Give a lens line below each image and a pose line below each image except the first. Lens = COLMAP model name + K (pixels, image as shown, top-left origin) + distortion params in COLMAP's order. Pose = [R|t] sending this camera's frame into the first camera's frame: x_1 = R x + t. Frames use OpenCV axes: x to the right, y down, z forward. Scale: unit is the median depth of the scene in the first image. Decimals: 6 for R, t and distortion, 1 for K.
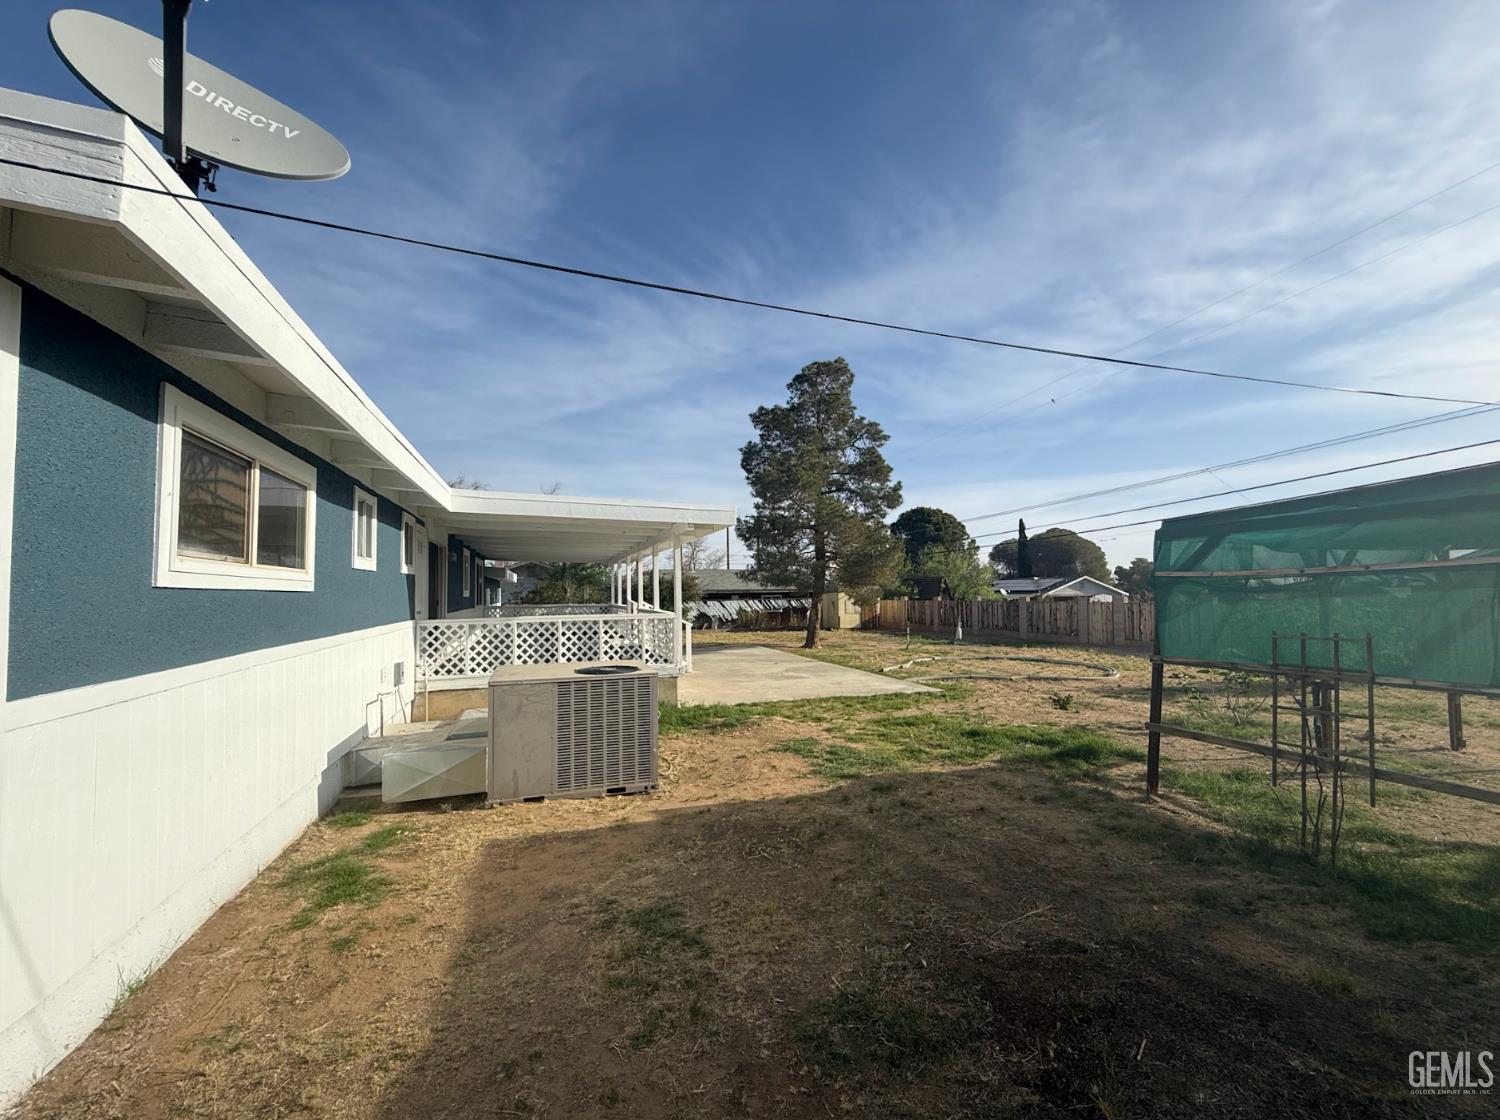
lens RADIAL K [[605.0, 0, 744.7], [0, 605.0, 557.1], [0, 0, 1]] dist [0.000479, -0.000120]
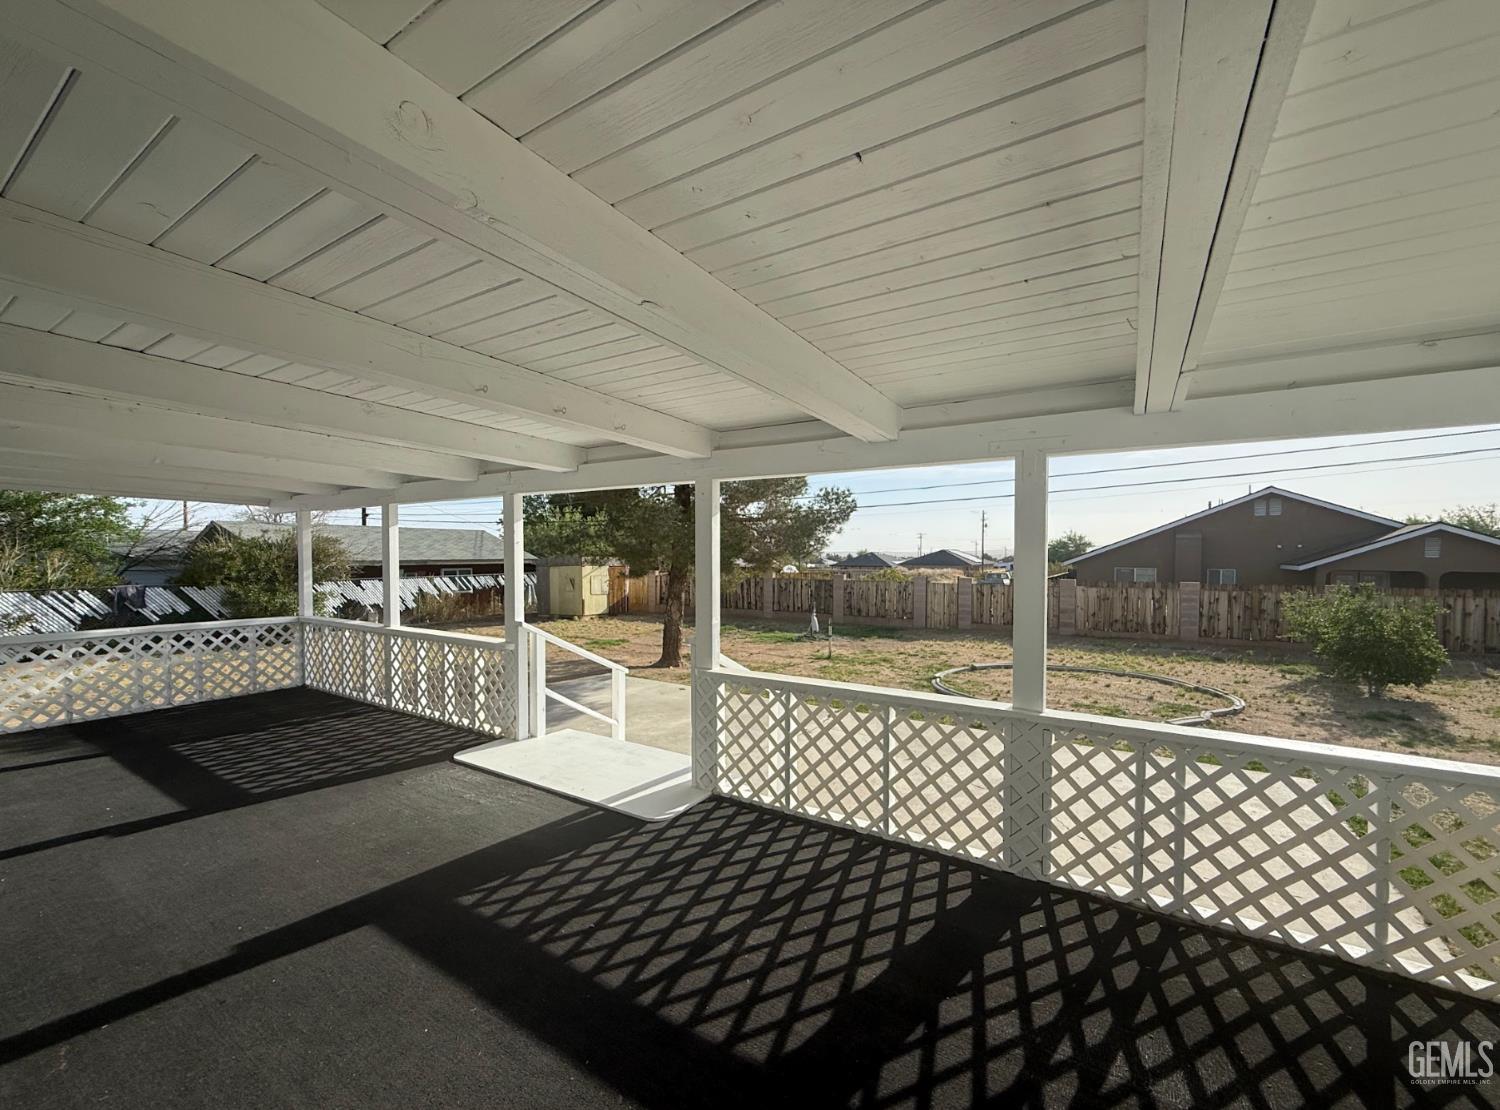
lens RADIAL K [[604.8, 0, 749.0], [0, 604.8, 557.2], [0, 0, 1]] dist [0.006632, -0.000651]
pose [[0.791362, 0.011528, 0.611239, -0.597707], [-0.045492, 0.998161, 0.040073, 0.050427], [-0.609653, -0.059519, 0.790431, 1.514388]]
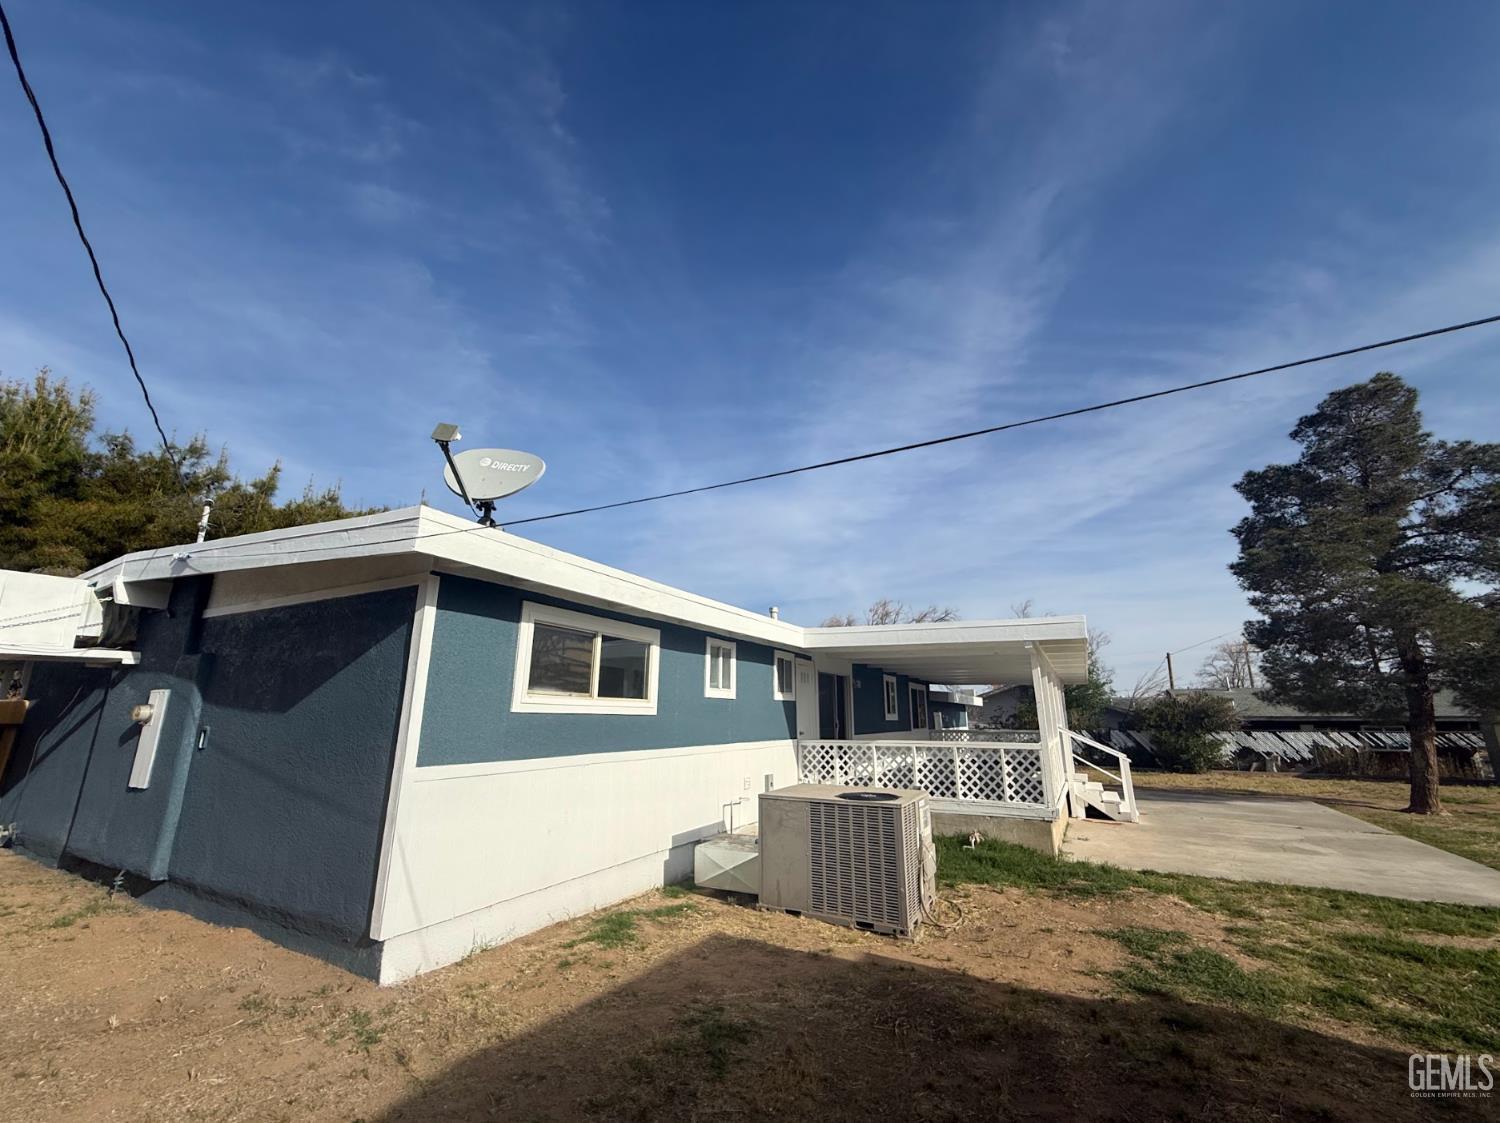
lens RADIAL K [[605.0, 0, 749.7], [0, 605.0, 568.4], [0, 0, 1]] dist [0.000479, -0.000120]
pose [[0.682286, -0.159324, -0.713514, 0.389467], [0.029892, 0.981228, -0.190520, -0.003843], [0.730474, 0.108661, 0.674241, 0.109977]]
